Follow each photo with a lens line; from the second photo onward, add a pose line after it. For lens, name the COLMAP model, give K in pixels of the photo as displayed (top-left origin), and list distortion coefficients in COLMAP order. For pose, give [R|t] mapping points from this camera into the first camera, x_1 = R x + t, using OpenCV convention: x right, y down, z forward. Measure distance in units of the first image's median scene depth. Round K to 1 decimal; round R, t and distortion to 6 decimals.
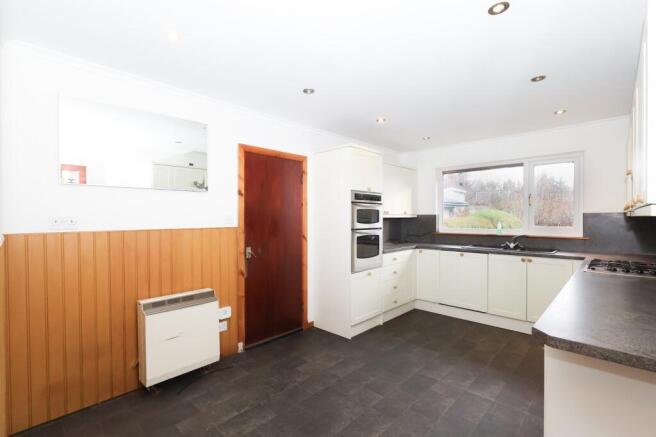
lens RADIAL K [[307.6, 0, 328.0], [0, 307.6, 218.5], [0, 0, 1]] dist [-0.000217, 0.000265]
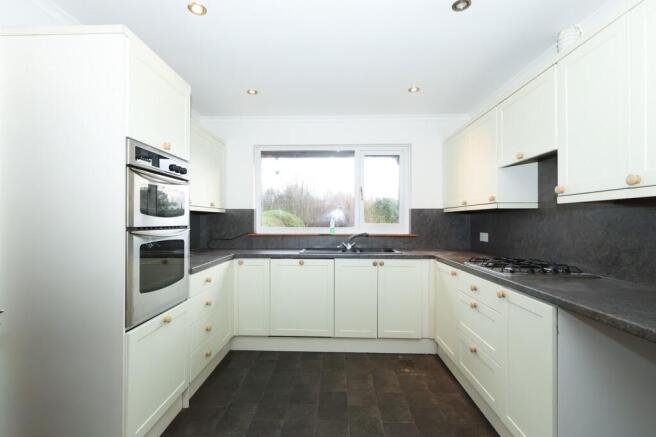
lens RADIAL K [[307.6, 0, 328.0], [0, 307.6, 218.5], [0, 0, 1]] dist [-0.000217, 0.000265]
pose [[0.744561, 0.009402, 0.667488, -0.001522], [-0.000750, 0.999912, -0.013247, 0.023536], [-0.667554, 0.009363, 0.744503, 0.429759]]
